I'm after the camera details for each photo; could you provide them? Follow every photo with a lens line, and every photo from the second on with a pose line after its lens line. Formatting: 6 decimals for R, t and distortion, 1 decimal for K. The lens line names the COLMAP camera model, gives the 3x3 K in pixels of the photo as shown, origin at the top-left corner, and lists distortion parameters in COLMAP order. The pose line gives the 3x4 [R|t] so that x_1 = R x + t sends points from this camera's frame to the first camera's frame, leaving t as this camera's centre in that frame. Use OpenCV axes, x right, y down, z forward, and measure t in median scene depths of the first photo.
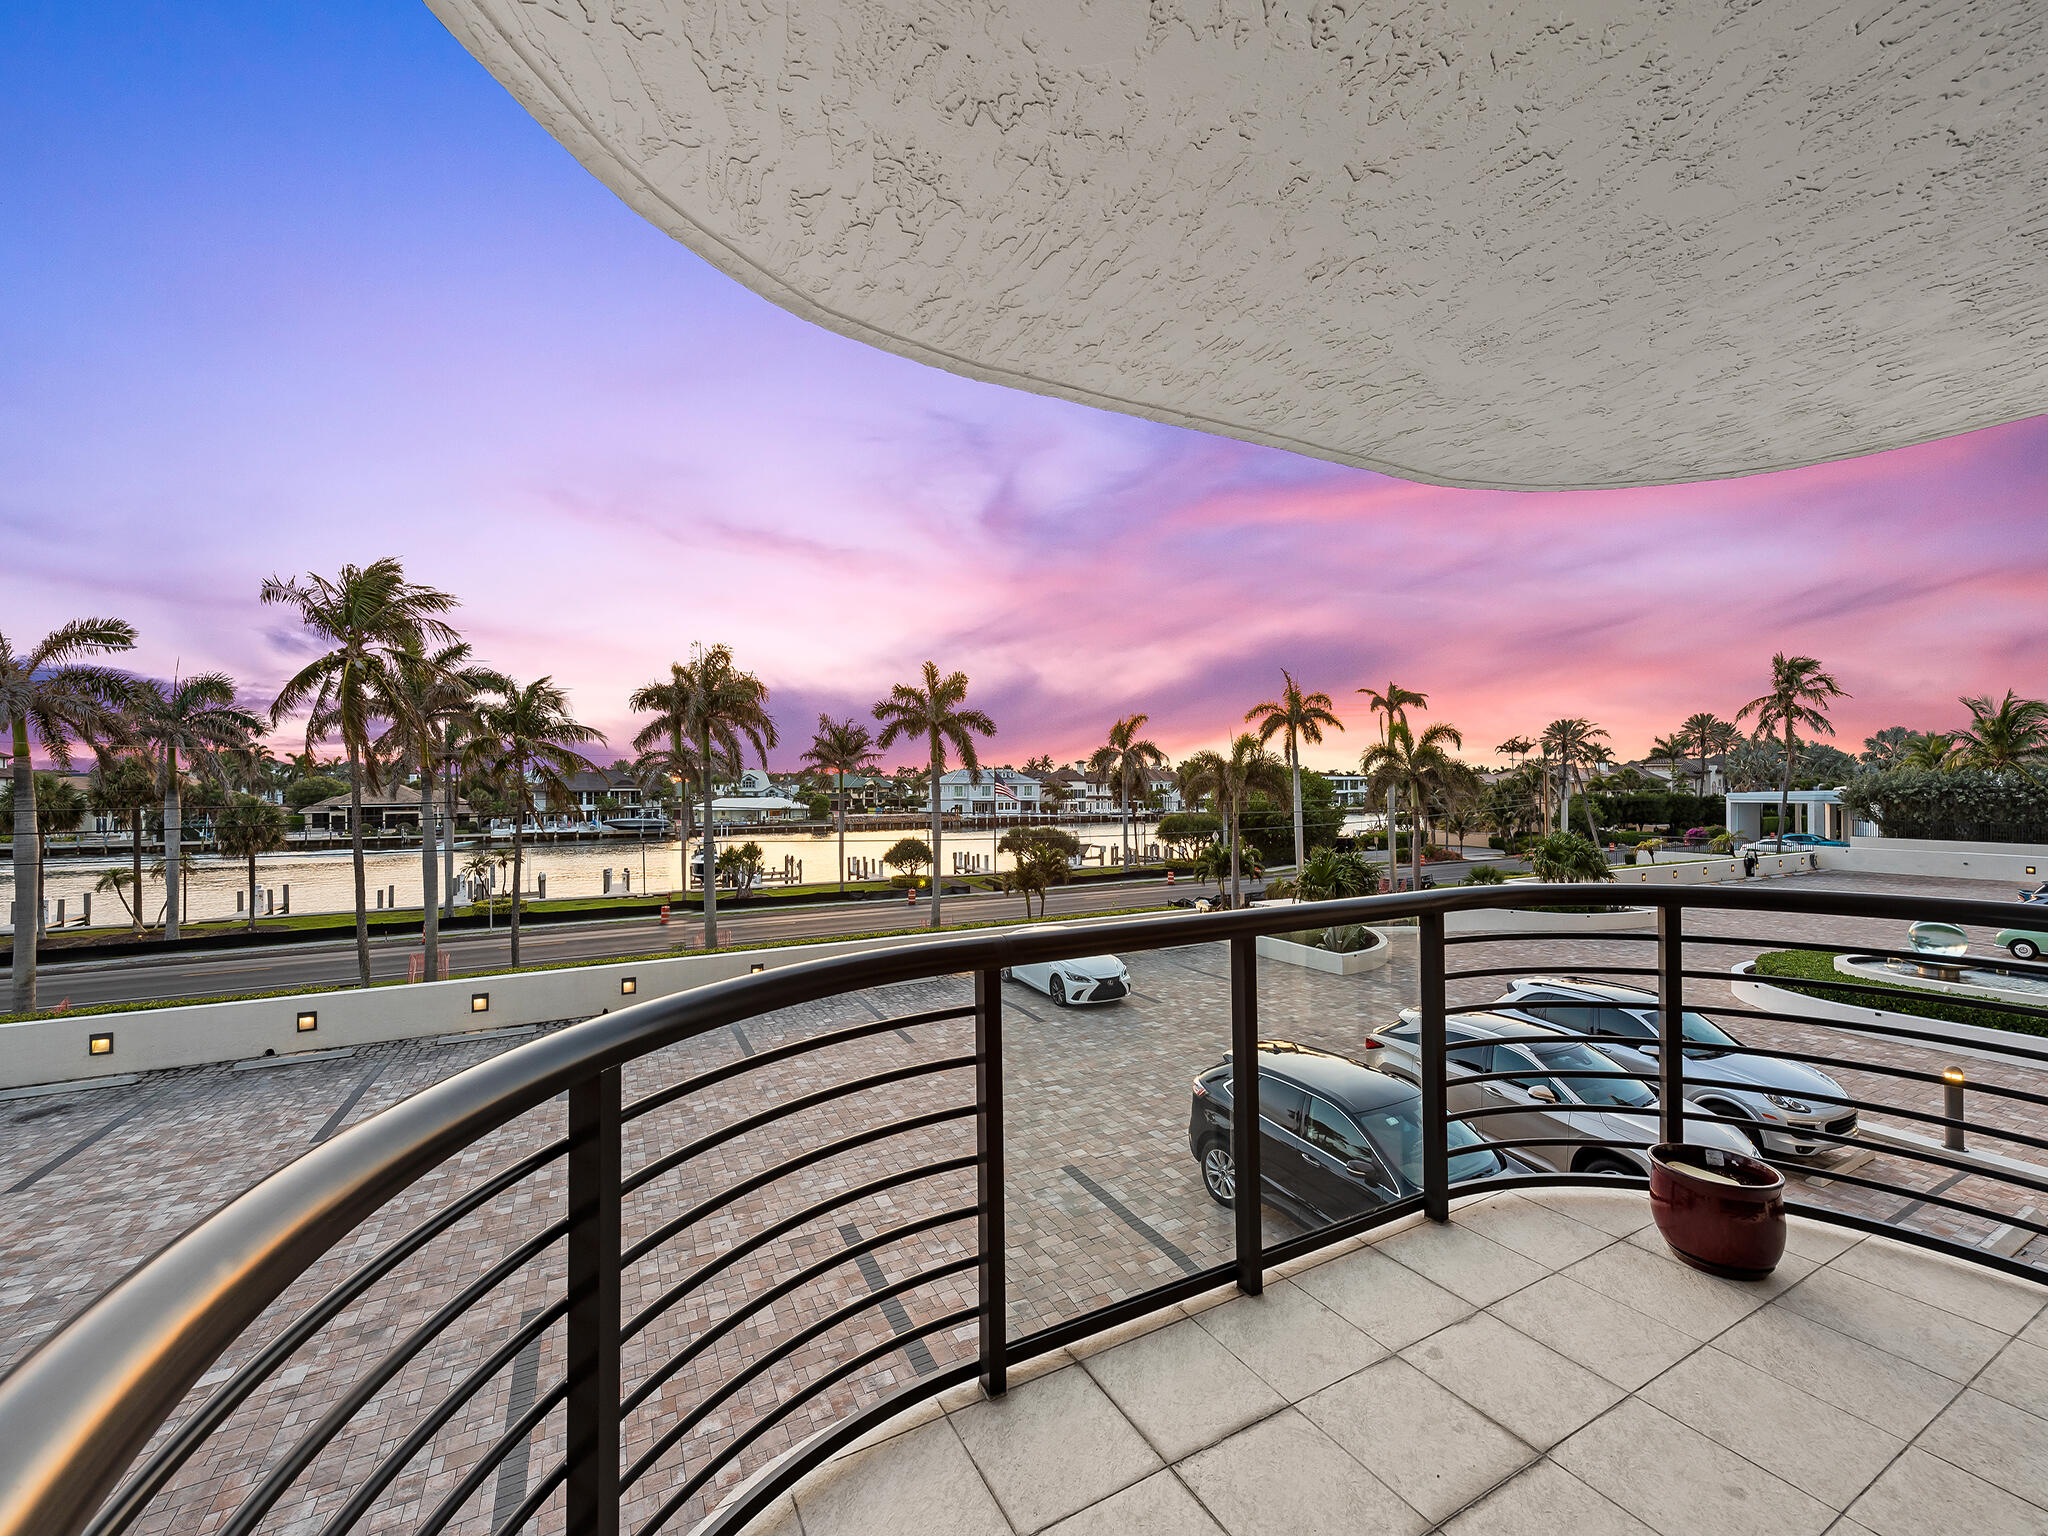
lens RADIAL K [[782.6, 0, 1021.4], [0, 782.6, 796.6], [0, 0, 1]] dist [0.005928, -0.000234]
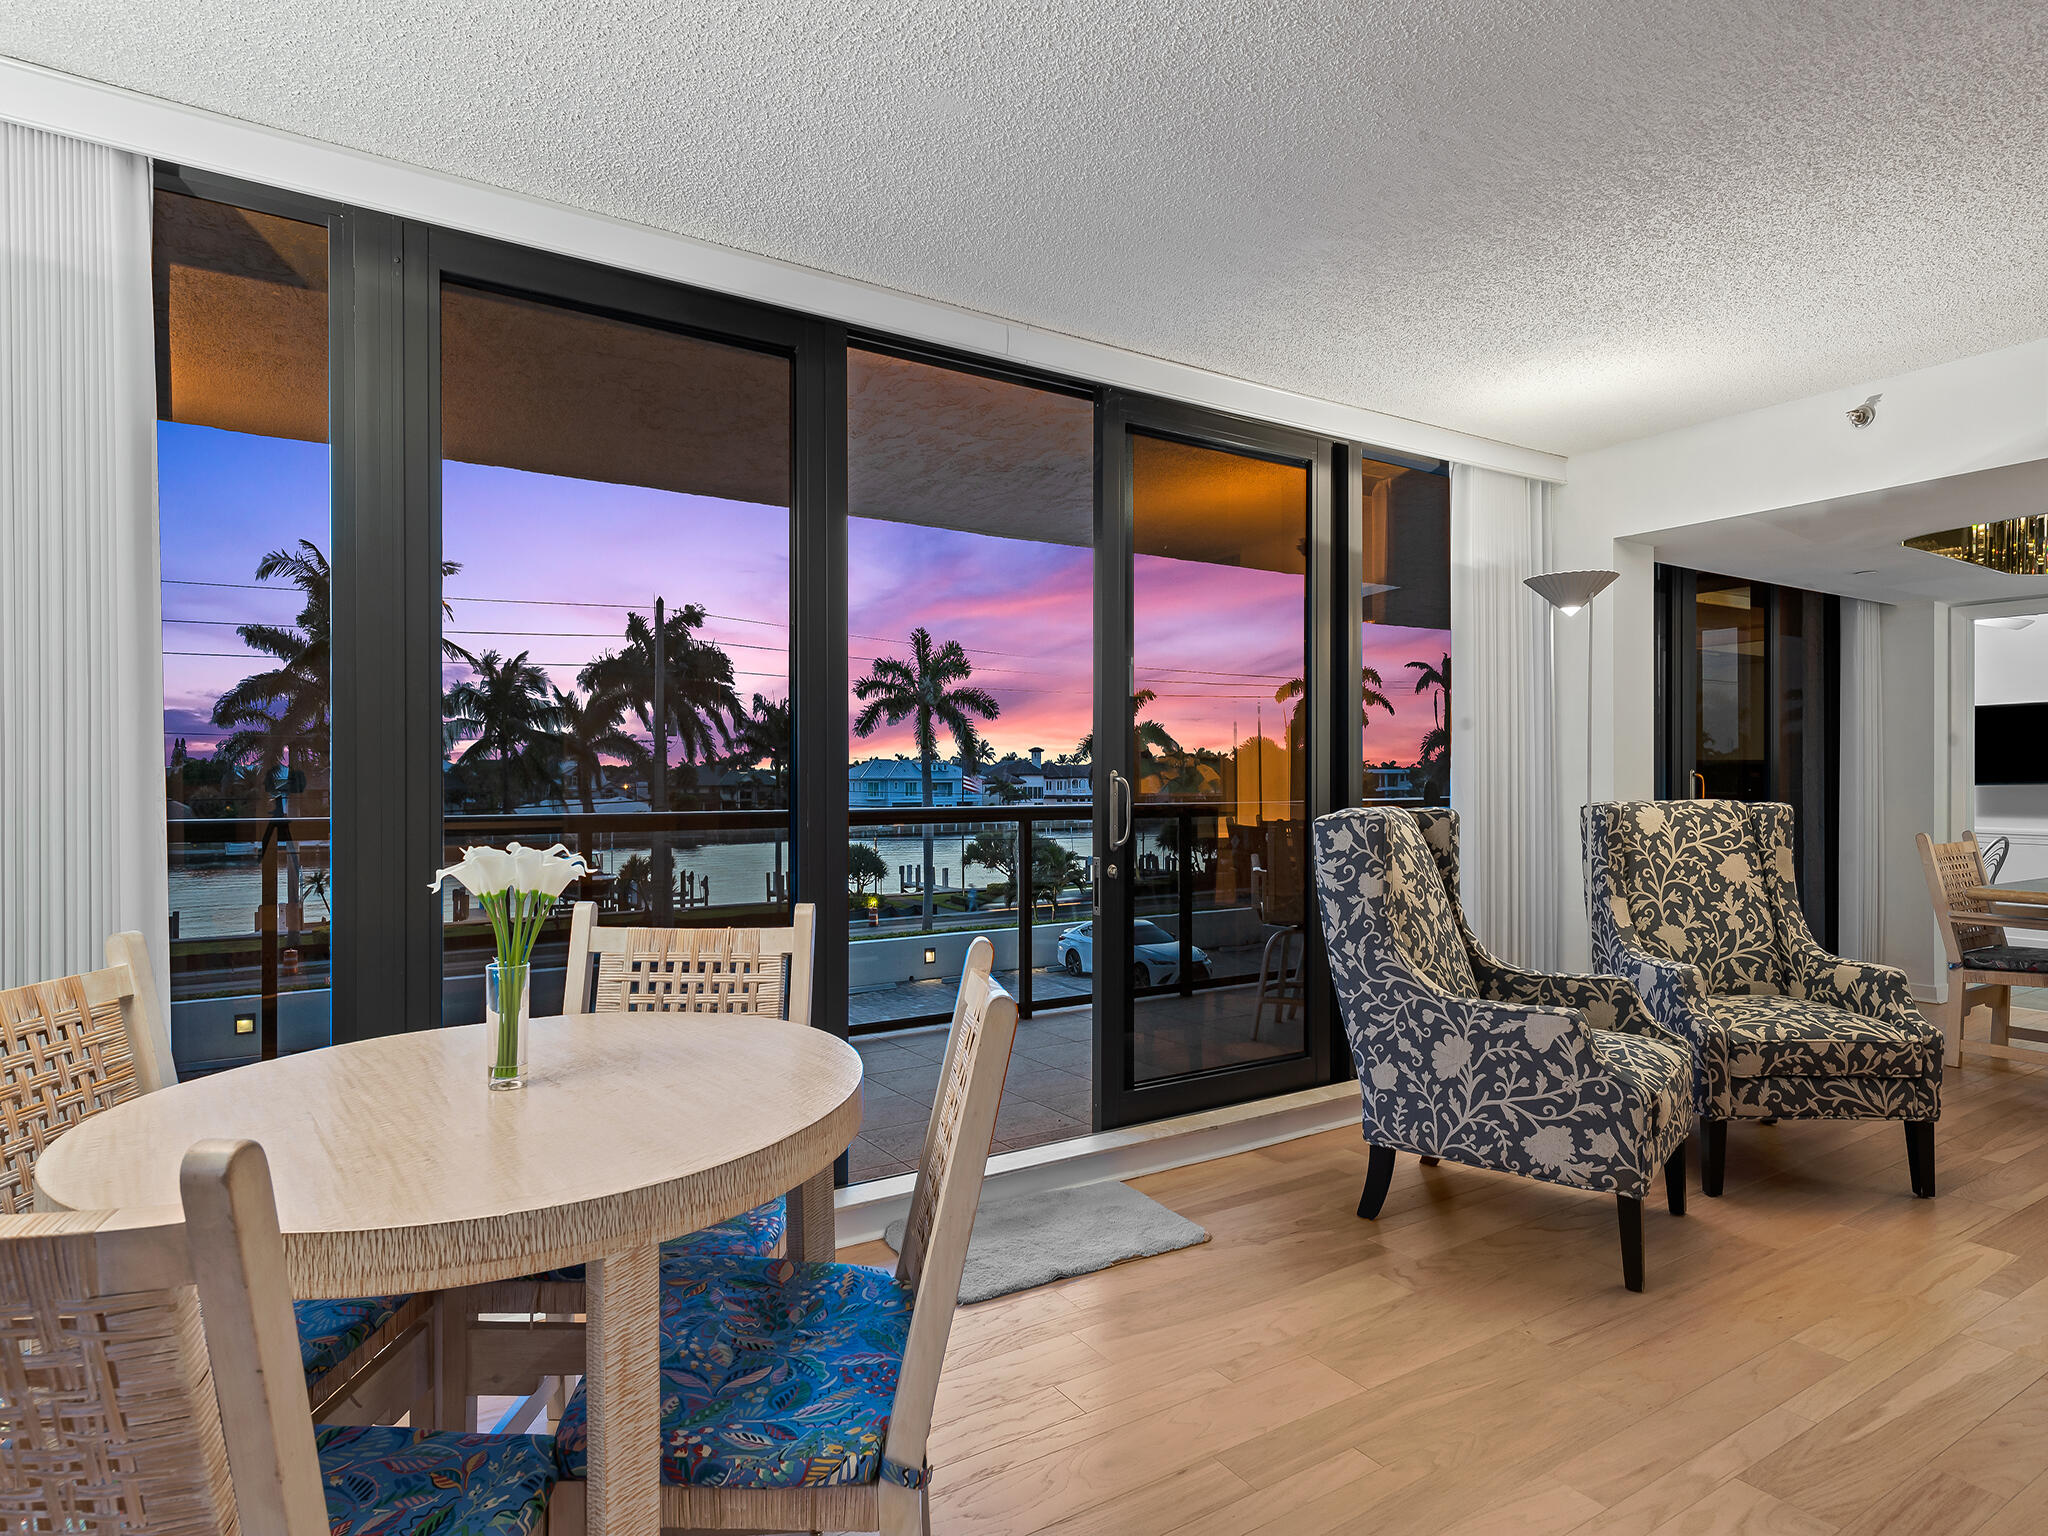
lens RADIAL K [[1102.4, 0, 1009.8], [0, 1102.4, 794.7], [0, 0, 1]] dist [0.025527, 0.000297]
pose [[0.997367, -0.003302, 0.072450, -0.080826], [0.003602, 0.999985, -0.004022, 0.007637], [-0.072436, 0.004272, 0.997364, -0.145197]]
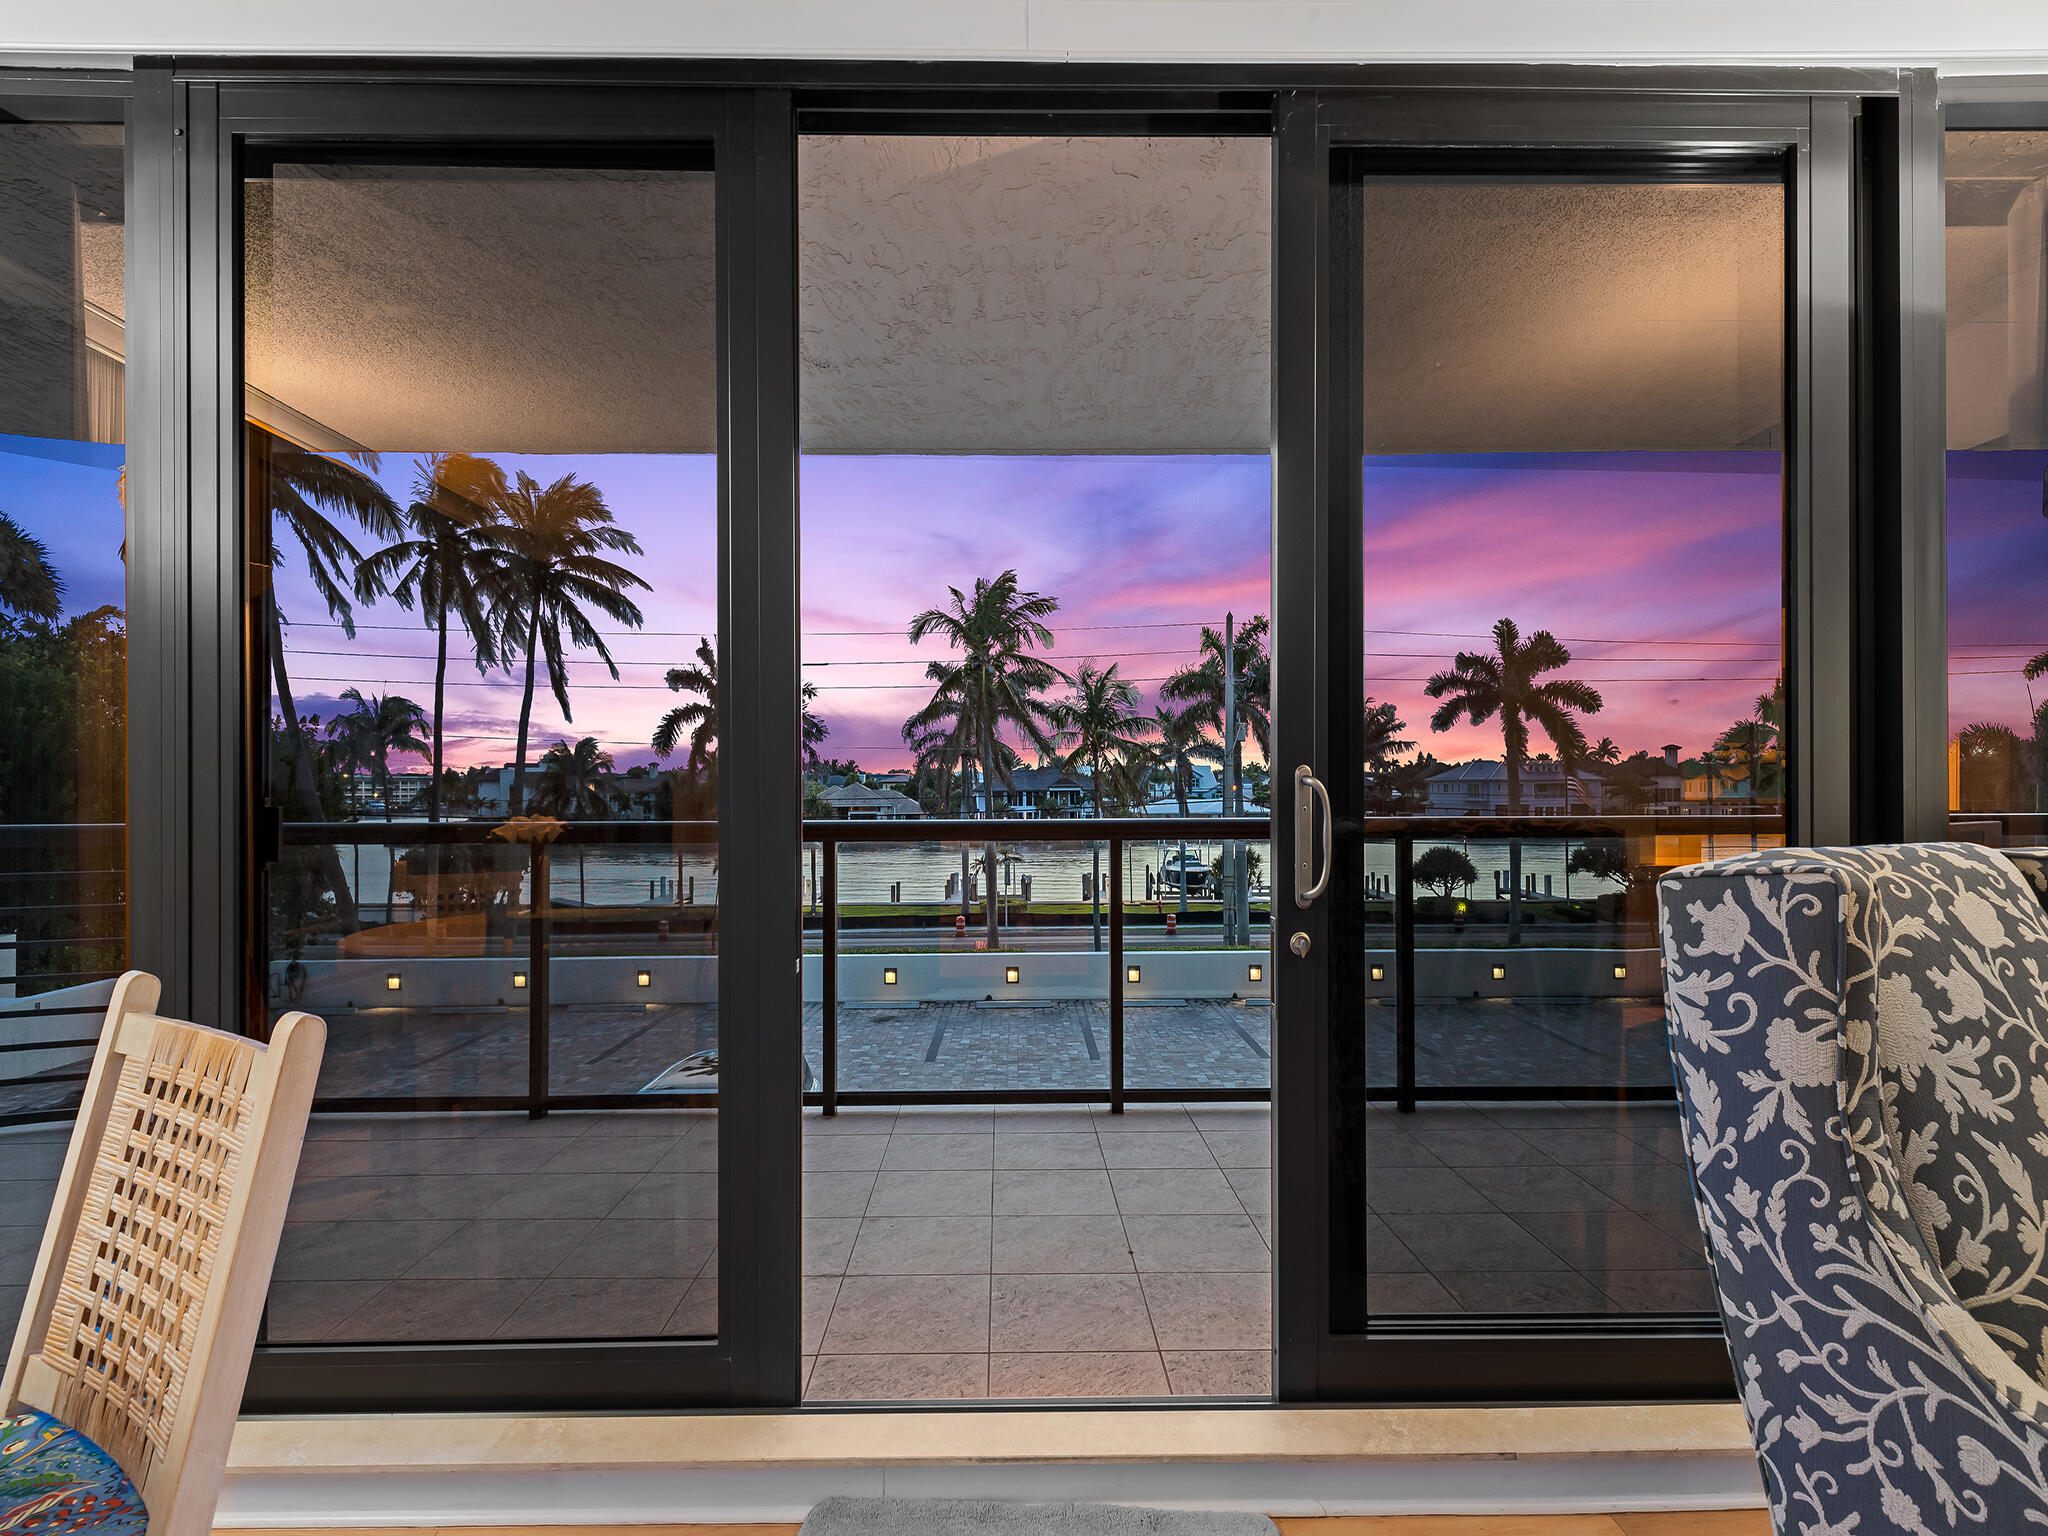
lens RADIAL K [[1022.5, 0, 1017.0], [0, 1022.5, 783.2], [0, 0, 1]] dist [0.005496, -0.003233]
pose [[0.888068, -0.005075, -0.459684, -0.060412], [-0.002652, 0.999866, -0.016161, 0.007068], [0.459705, 0.015571, 0.887935, -0.111554]]
